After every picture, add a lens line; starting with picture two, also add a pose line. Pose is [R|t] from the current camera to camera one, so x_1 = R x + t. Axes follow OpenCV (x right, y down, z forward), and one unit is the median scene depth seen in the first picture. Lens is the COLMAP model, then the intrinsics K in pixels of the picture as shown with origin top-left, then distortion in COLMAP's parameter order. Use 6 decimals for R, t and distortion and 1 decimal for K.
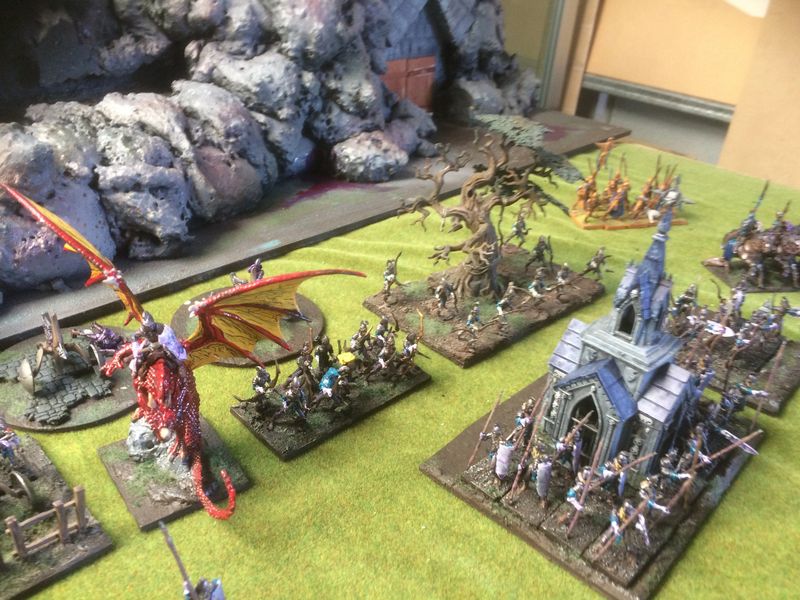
lens RADIAL K [[695.0, 0, 400.0], [0, 695.0, 300.0], [0, 0, 1]] dist [0.029997, -0.007794]
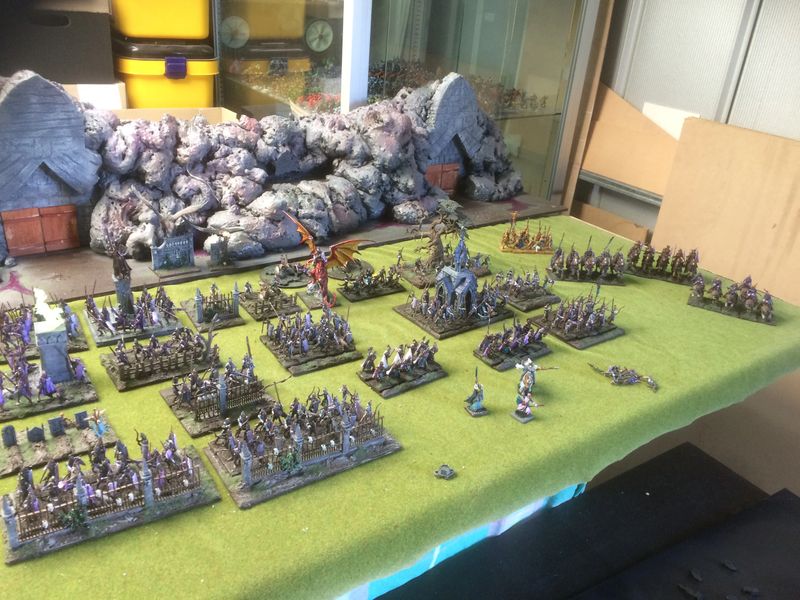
lens RADIAL K [[695.0, 0, 400.0], [0, 695.0, 300.0], [0, 0, 1]] dist [0.029997, -0.007794]
pose [[0.983219, 0.085569, -0.161116, 0.327693], [-0.098342, 0.992469, -0.073035, 0.247375], [0.153653, 0.087654, 0.984229, -1.217638]]
